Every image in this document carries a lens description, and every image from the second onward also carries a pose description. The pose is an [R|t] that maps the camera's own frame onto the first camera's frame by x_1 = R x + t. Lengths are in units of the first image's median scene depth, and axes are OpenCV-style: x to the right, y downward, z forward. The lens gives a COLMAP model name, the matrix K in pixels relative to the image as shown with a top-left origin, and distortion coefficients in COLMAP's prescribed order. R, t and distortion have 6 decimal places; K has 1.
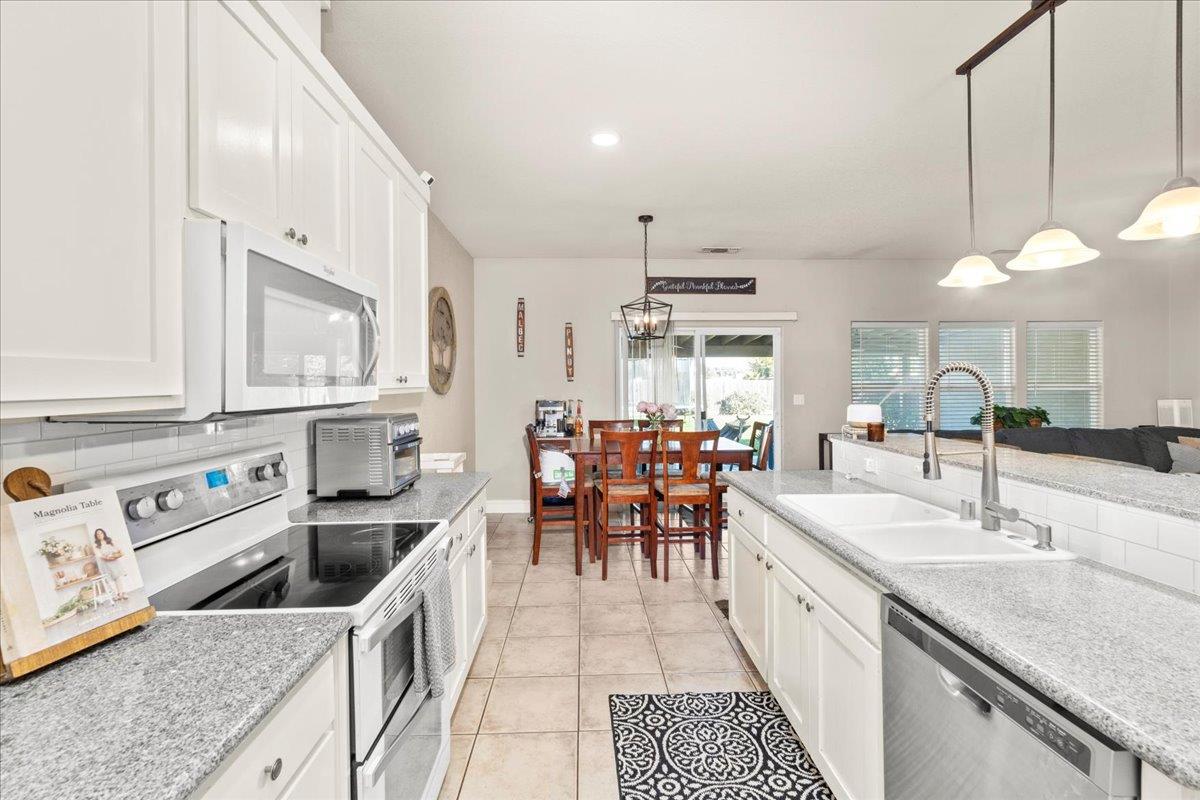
lens RADIAL K [[520.8, 0, 600.0], [0, 520.8, 400.0], [0, 0, 1]] dist [0.000172, 0.000111]
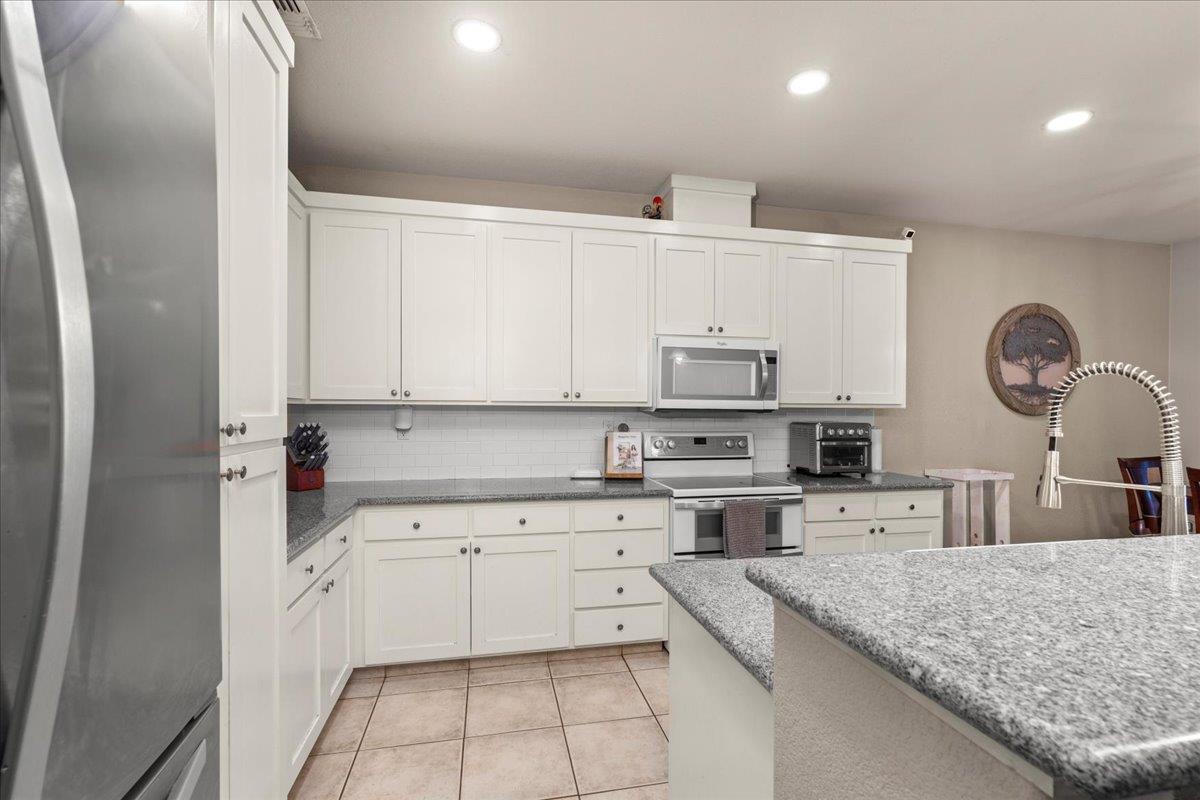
lens RADIAL K [[522.6, 0, 589.5], [0, 522.6, 407.1], [0, 0, 1]] dist [-0.000997, 0.000085]
pose [[0.155258, 0.007863, -0.987843, 1.226588], [-0.037509, 0.999294, 0.002058, 0.013206], [0.987162, 0.036734, 0.155443, 0.139413]]
